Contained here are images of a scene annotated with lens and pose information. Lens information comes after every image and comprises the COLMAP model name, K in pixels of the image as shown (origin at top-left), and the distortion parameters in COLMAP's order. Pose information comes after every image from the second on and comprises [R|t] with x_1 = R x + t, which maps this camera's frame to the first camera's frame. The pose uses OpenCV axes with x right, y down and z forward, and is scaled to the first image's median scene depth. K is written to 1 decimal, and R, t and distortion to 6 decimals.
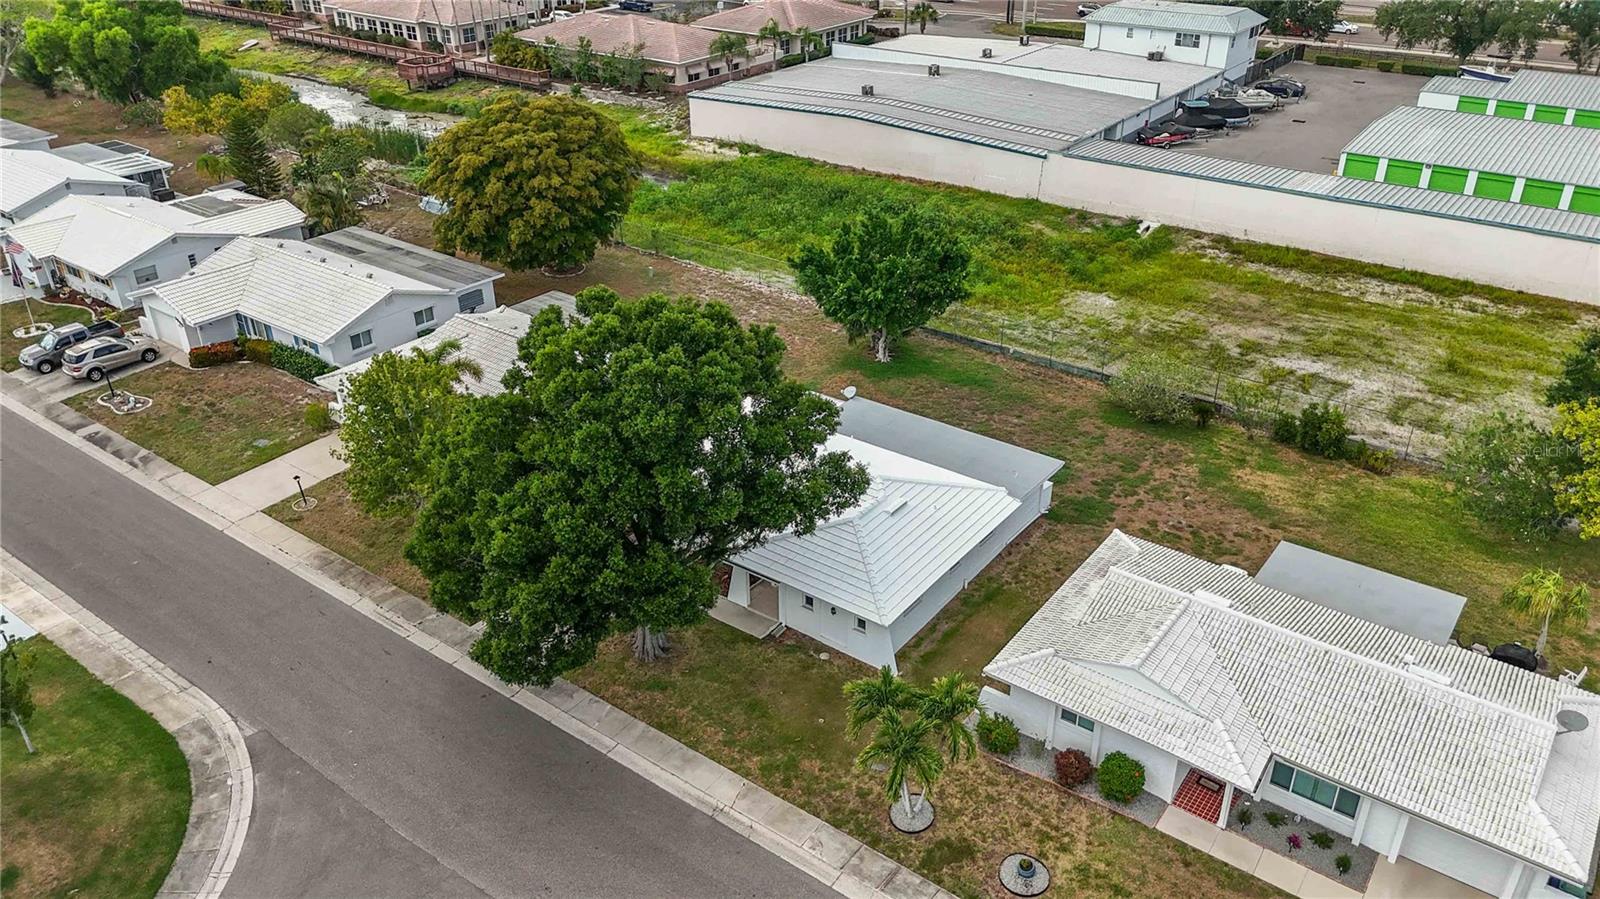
lens RADIAL K [[1174.8, 0, 806.9], [0, 1174.8, 455.2], [0, 0, 1]] dist [0.084757, -0.091620]
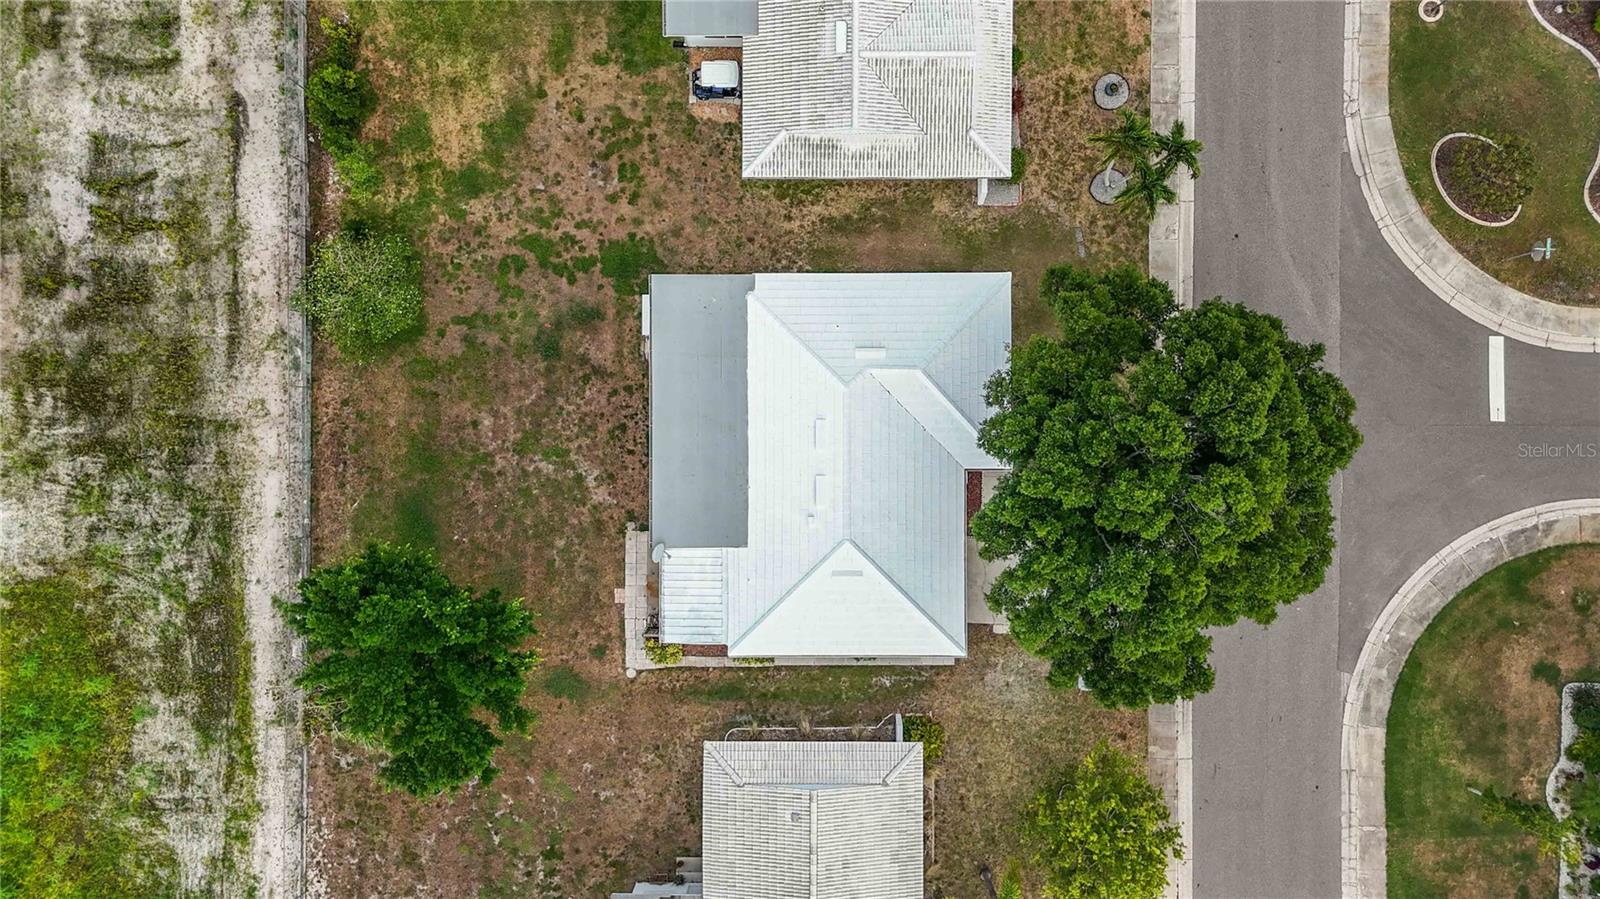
lens RADIAL K [[1174.8, 0, 806.9], [0, 1174.8, 455.2], [0, 0, 1]] dist [0.084757, -0.091620]
pose [[-0.591149, -0.806550, -0.004486, 0.026933], [0.393610, -0.293337, 0.871220, -0.558361], [-0.703998, 0.513255, 0.490872, 0.383467]]
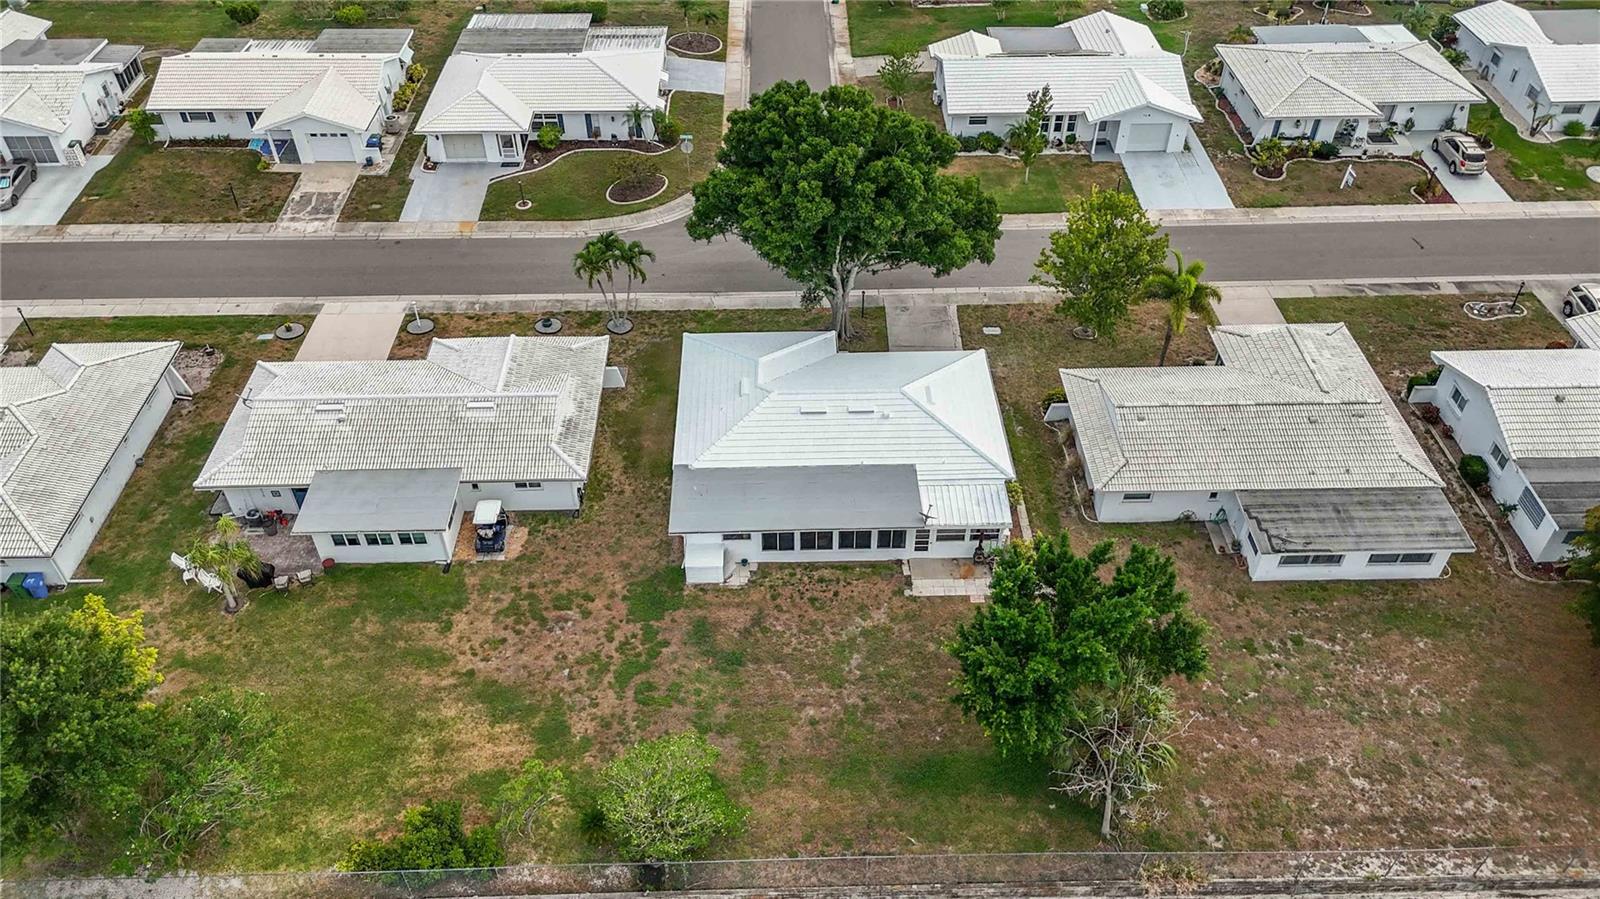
lens RADIAL K [[1174.8, 0, 806.9], [0, 1174.8, 455.2], [0, 0, 1]] dist [0.084757, -0.091620]
pose [[-0.789723, 0.412183, -0.454359, 0.386652], [-0.297484, 0.390428, 0.871246, -0.640310], [0.536507, 0.823208, -0.185712, 0.846897]]
